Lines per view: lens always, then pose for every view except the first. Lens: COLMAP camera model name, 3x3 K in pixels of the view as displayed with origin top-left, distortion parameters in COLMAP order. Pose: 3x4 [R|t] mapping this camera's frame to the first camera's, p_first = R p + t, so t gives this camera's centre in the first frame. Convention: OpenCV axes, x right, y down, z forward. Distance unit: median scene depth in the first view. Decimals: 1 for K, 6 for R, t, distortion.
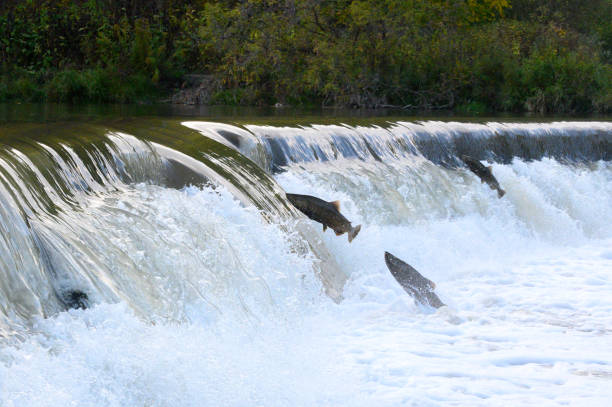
lens RADIAL K [[3230.9, 0, 306.0], [0, 3230.9, 203.5], [0, 0, 1]] dist [-0.296814, -0.455349]
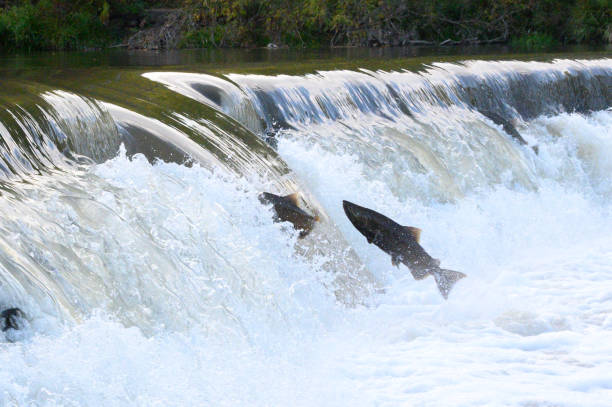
lens RADIAL K [[3346.6, 0, 306.0], [0, 3346.6, 203.5], [0, 0, 1]] dist [-0.170586, -10.759165]
pose [[0.999134, -0.035345, 0.021943, -0.018777], [0.034978, 0.999245, 0.016904, -0.007080], [-0.022524, -0.016122, 0.999616, 0.233265]]
